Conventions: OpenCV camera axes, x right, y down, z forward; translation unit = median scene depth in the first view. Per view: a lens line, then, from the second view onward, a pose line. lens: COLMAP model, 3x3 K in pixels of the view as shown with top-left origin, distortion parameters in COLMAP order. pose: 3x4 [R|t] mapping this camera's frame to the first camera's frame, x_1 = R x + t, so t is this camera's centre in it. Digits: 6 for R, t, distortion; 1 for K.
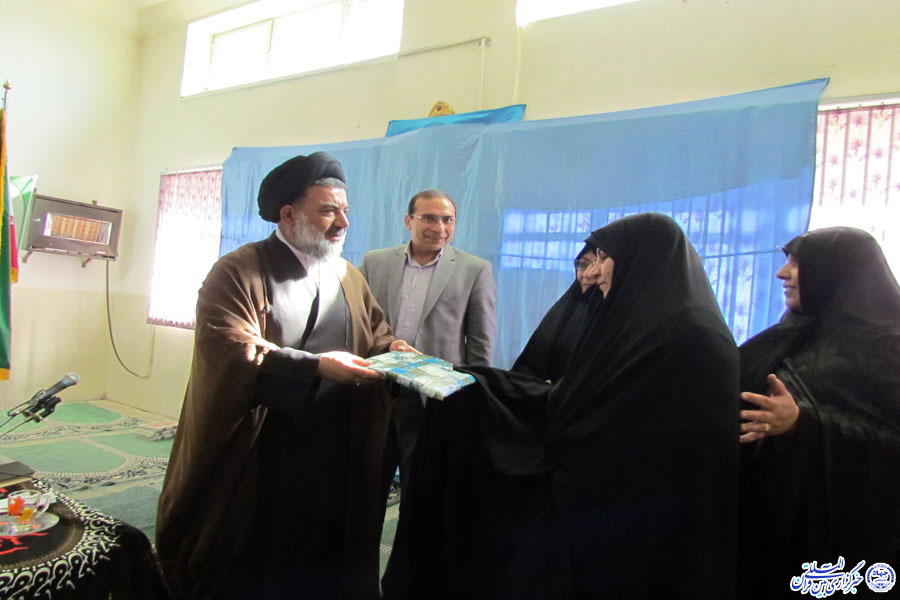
lens RADIAL K [[608.9, 0, 463.1], [0, 608.9, 299.3], [0, 0, 1]] dist [-0.024141, 0.003842]
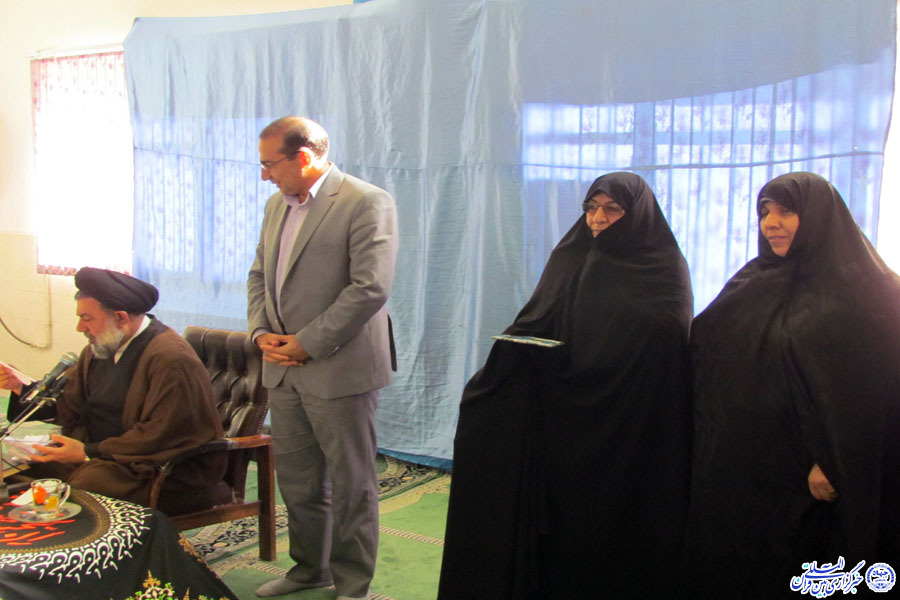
lens RADIAL K [[1036.0, 0, 448.9], [0, 1036.0, 267.0], [0, 0, 1]] dist [-0.105257, 0.170587]
pose [[0.997410, -0.065162, -0.030455, 0.002255], [0.067602, 0.993868, 0.087502, -0.066565], [0.024566, -0.089334, 0.995699, -0.313520]]
